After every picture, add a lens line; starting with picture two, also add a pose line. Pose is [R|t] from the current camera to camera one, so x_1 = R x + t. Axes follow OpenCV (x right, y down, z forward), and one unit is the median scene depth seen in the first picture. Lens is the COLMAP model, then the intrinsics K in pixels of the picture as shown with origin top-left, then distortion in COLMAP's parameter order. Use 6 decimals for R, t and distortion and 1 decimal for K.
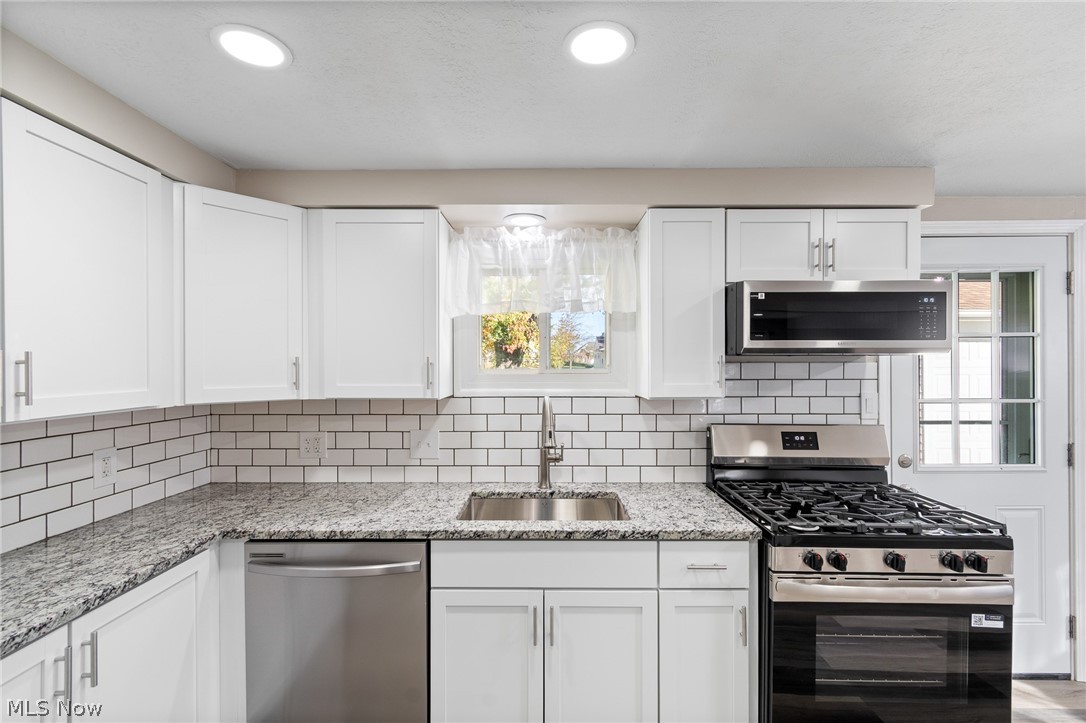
lens RADIAL K [[490.2, 0, 546.4], [0, 490.2, 367.0], [0, 0, 1]] dist [0.004697, 0.000158]
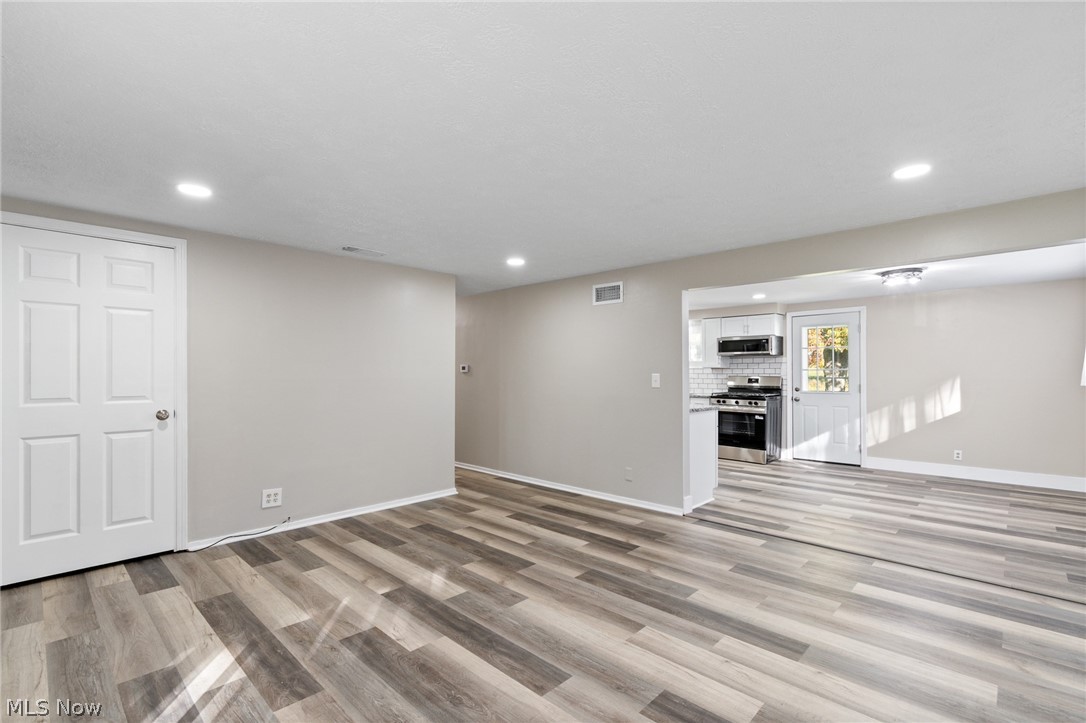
lens RADIAL K [[484.8, 0, 535.1], [0, 484.8, 375.8], [0, 0, 1]] dist [0.009357, -0.000491]
pose [[0.708818, 0.003490, -0.705383, 2.014923], [0.000423, 0.999985, 0.005372, 0.107692], [0.705392, -0.004106, 0.708806, -2.711757]]
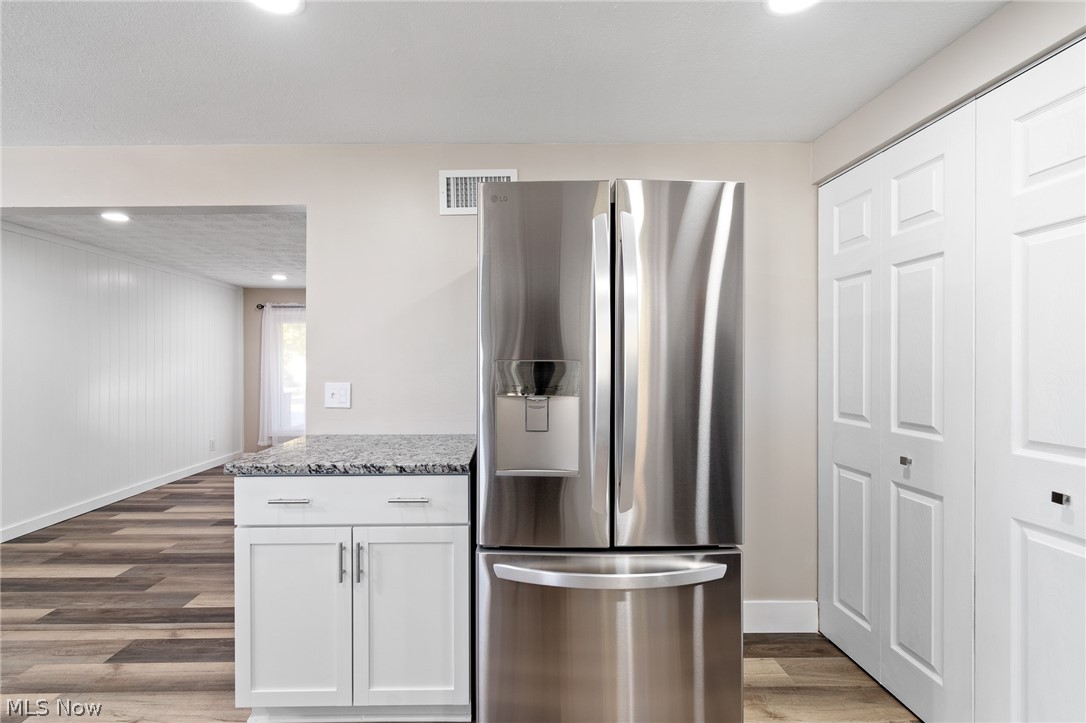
lens RADIAL K [[498.4, 0, 522.0], [0, 498.4, 365.4], [0, 0, 1]] dist [0.007406, -0.000274]
pose [[-0.999891, 0.005236, -0.013831, 0.455333], [0.005186, 0.999980, 0.003658, 0.107068], [0.013850, 0.003586, -0.999898, 0.552437]]
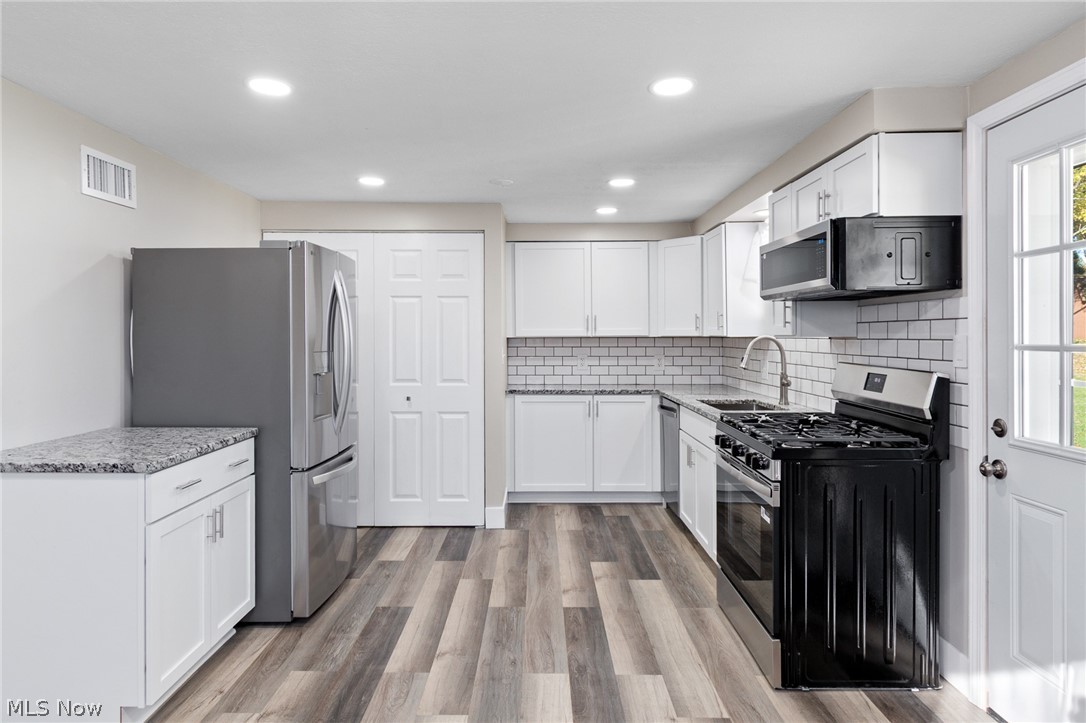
lens RADIAL K [[642.1, 0, 529.3], [0, 642.1, 332.9], [0, 0, 1]] dist [0.004864, 0.000095]
pose [[-0.005329, -0.002870, -0.999982, 2.010113], [0.000042, 0.999996, -0.002871, 0.060790], [0.999986, -0.000057, -0.005329, 0.345707]]
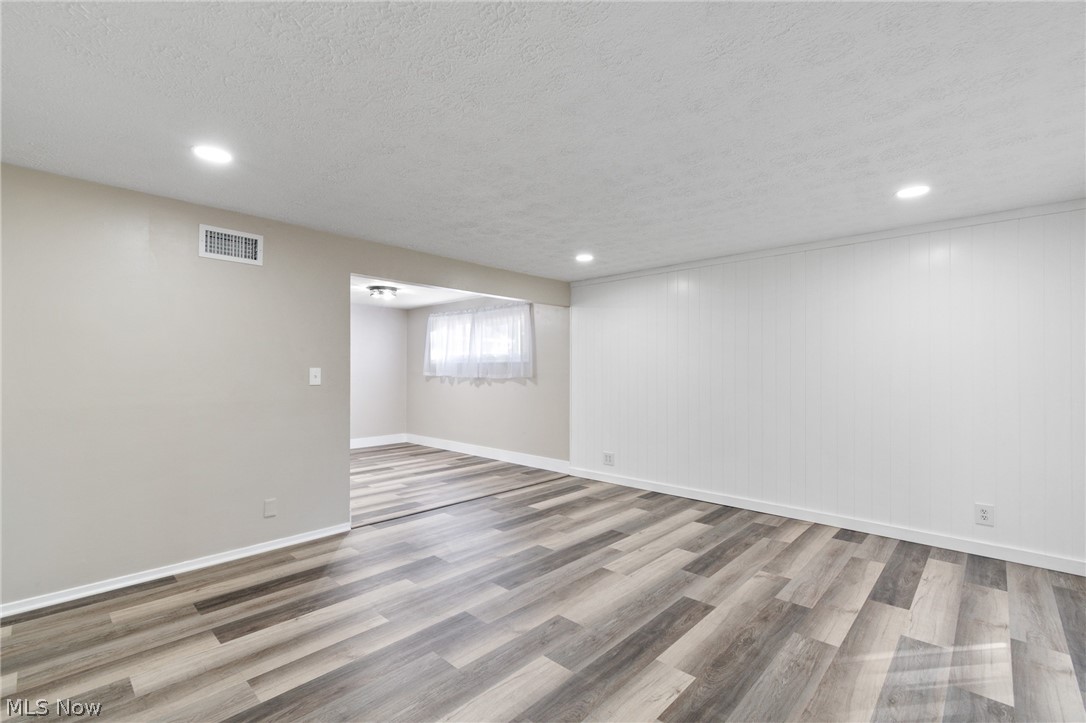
lens RADIAL K [[490.2, 0, 546.4], [0, 490.2, 367.0], [0, 0, 1]] dist [0.004697, 0.000158]
pose [[0.685001, 0.008432, 0.728494, 0.068944], [-0.005005, 0.999964, -0.006868, 0.115607], [-0.728525, 0.001059, 0.685018, -2.593187]]
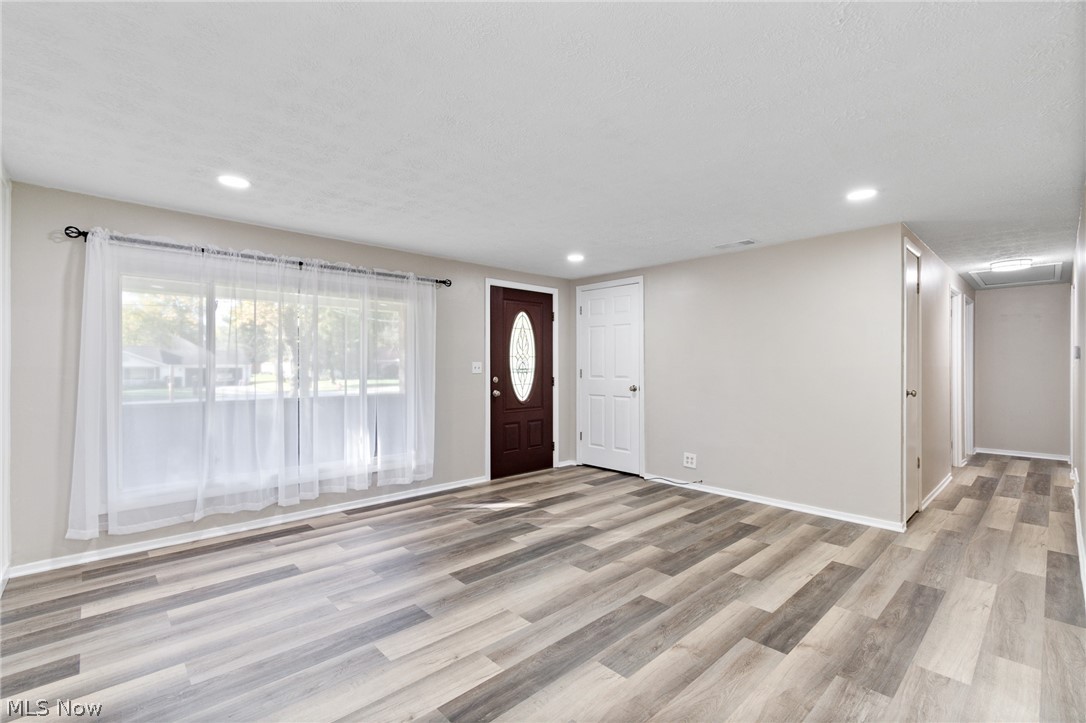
lens RADIAL K [[483.8, 0, 544.6], [0, 483.8, 364.5], [0, 0, 1]] dist [0.006045, 0.000206]
pose [[-0.730910, -0.000922, -0.682474, 2.128707], [0.000298, 0.999999, -0.001670, 0.120884], [0.682474, -0.001424, -0.730908, -0.759668]]
